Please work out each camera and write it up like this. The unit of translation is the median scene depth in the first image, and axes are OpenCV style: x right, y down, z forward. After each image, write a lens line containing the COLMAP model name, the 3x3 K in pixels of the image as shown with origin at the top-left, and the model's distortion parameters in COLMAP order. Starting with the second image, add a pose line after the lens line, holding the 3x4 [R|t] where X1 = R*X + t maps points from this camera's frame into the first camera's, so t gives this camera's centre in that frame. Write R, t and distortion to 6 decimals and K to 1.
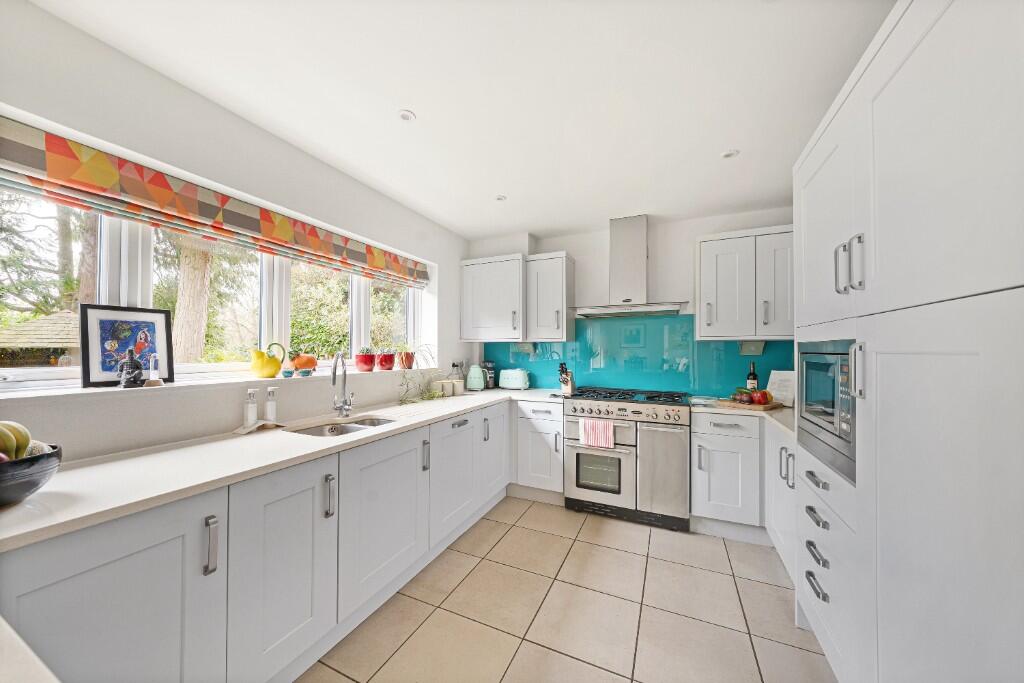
lens RADIAL K [[351.1, 0, 515.2], [0, 351.1, 344.2], [0, 0, 1]] dist [-0.003194, -0.000047]
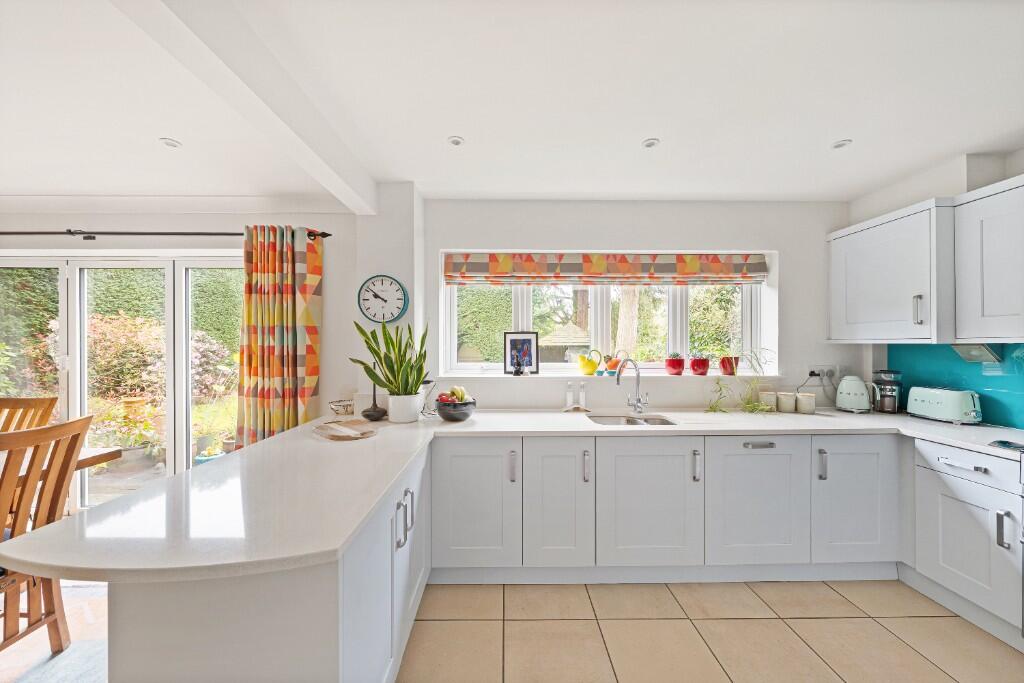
lens RADIAL K [[351.1, 0, 503.2], [0, 351.1, 343.4], [0, 0, 1]] dist [-0.003194, -0.000047]
pose [[0.419603, -0.006555, -0.907684, 0.300488], [0.019260, 0.999813, 0.001684, -0.027600], [0.907504, -0.018188, 0.419650, 0.077171]]
